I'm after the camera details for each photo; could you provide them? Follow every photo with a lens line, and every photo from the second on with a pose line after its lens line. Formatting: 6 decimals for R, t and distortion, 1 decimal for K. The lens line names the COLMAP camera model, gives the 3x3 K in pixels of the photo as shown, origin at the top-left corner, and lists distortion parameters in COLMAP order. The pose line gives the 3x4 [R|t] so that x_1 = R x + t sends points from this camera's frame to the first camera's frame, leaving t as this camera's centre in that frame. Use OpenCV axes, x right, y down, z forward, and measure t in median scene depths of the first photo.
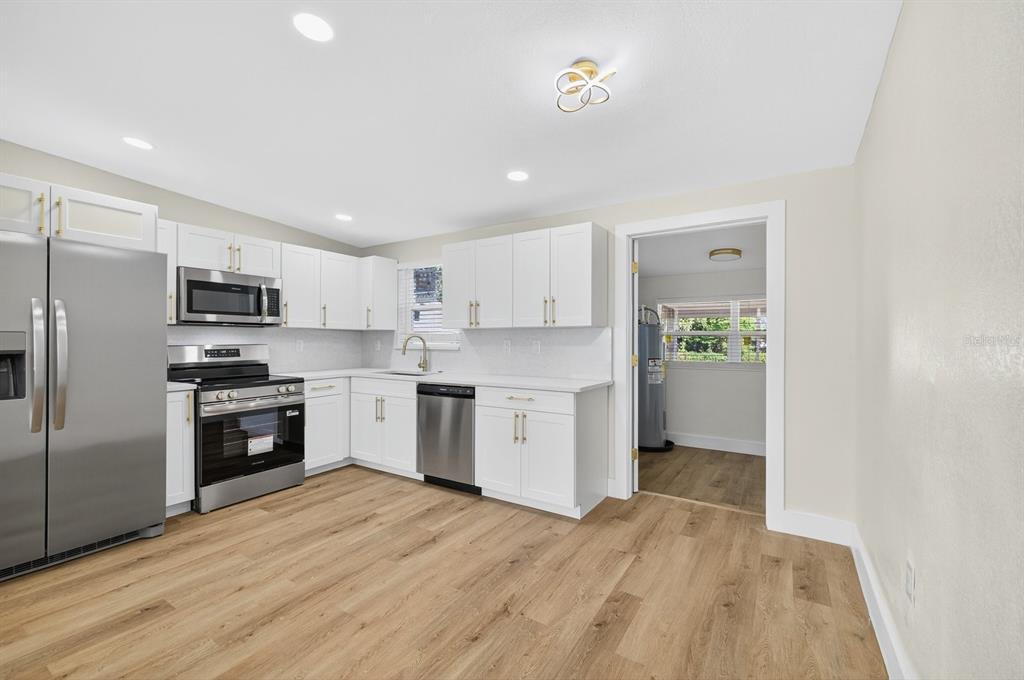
lens RADIAL K [[431.1, 0, 507.6], [0, 431.1, 339.9], [0, 0, 1]] dist [0.001522, -0.000703]
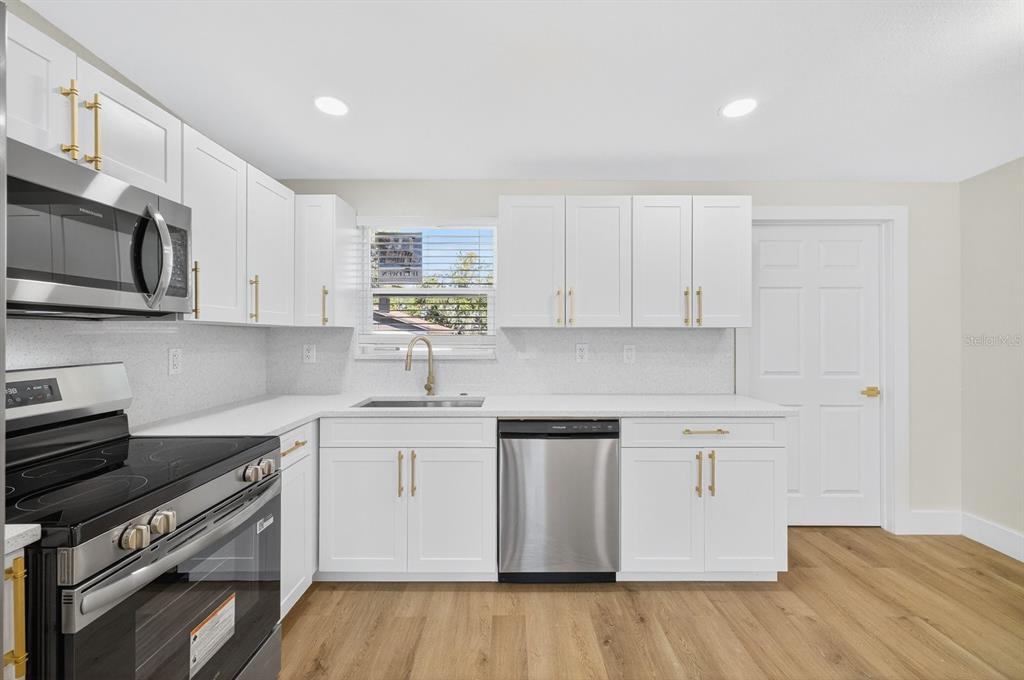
lens RADIAL K [[431.1, 0, 516.8], [0, 431.1, 335.9], [0, 0, 1]] dist [0.001522, -0.000703]
pose [[0.837157, -0.002386, 0.546957, -0.522245], [0.000418, 0.999993, 0.003724, -0.017555], [-0.546962, -0.002889, 0.837152, 0.505430]]
